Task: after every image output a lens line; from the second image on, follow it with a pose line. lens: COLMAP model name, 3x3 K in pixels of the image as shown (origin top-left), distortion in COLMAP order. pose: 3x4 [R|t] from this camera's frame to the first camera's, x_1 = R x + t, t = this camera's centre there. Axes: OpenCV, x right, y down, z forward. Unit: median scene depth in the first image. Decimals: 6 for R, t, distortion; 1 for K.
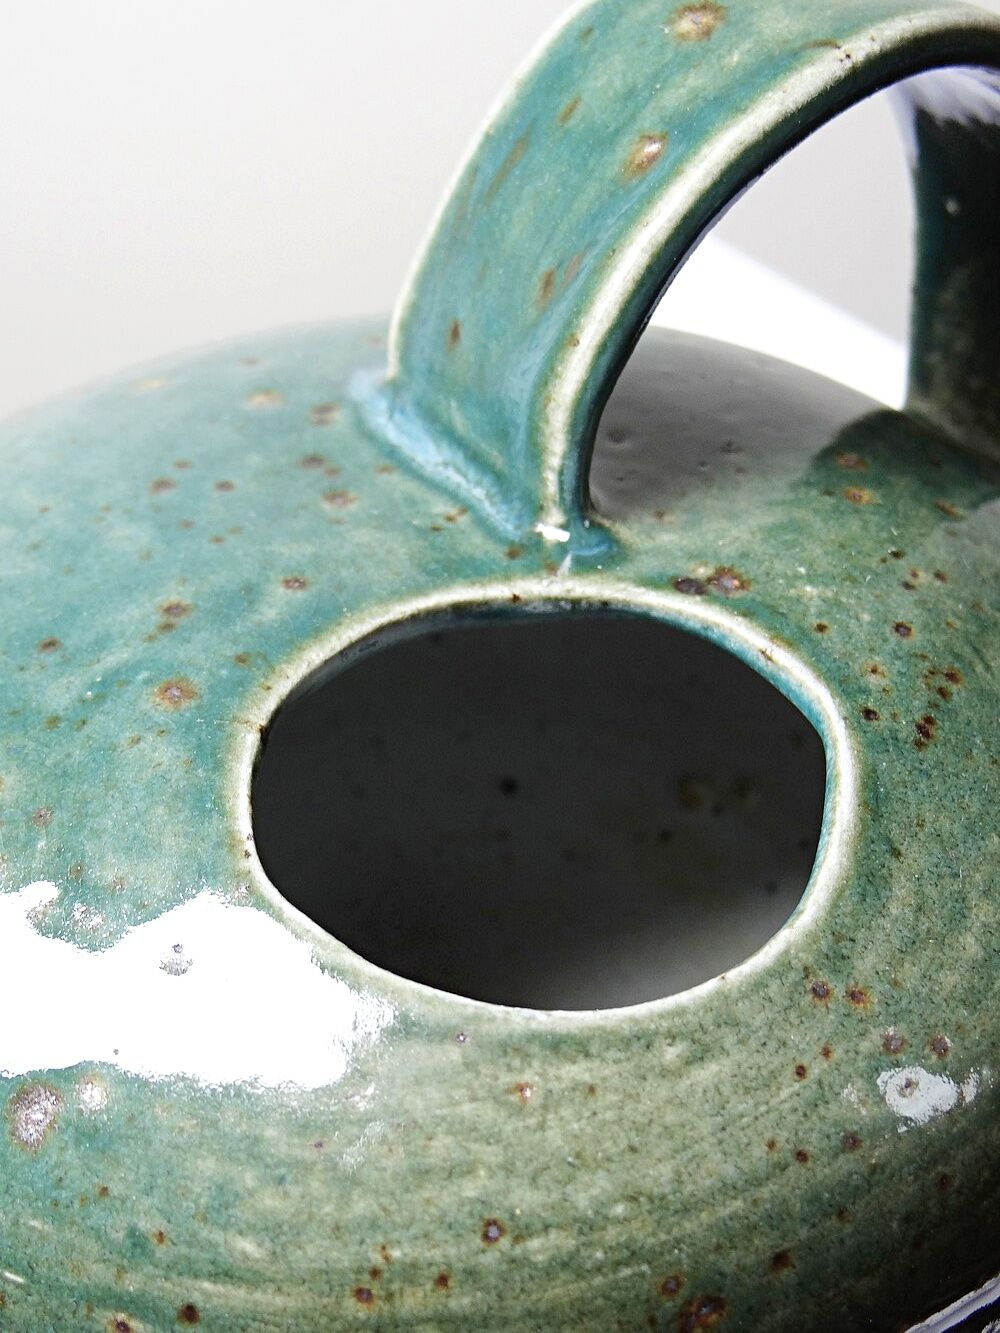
lens RADIAL K [[1911.0, 0, 500.0], [0, 1911.0, 666.5], [0, 0, 1]] dist [-0.047670, -0.039465]
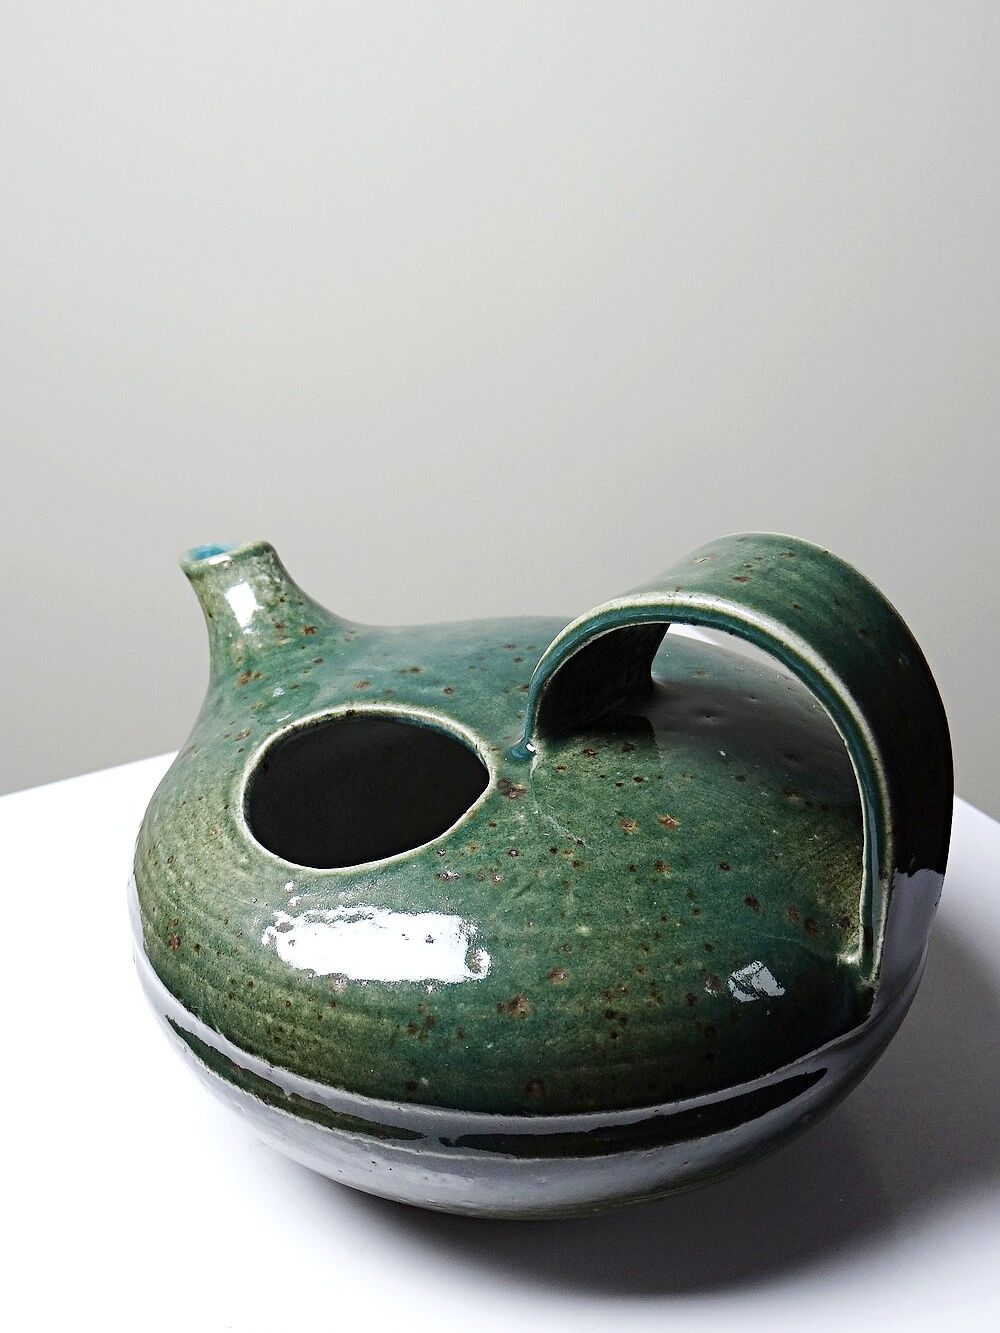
lens RADIAL K [[1911.0, 0, 500.0], [0, 1911.0, 666.5], [0, 0, 1]] dist [-0.047670, -0.039465]
pose [[0.300849, 0.448795, -0.841471, 1.812125], [-0.576847, 0.788272, 0.214183, -0.593621], [0.759432, 0.420964, 0.496037, -0.032307]]
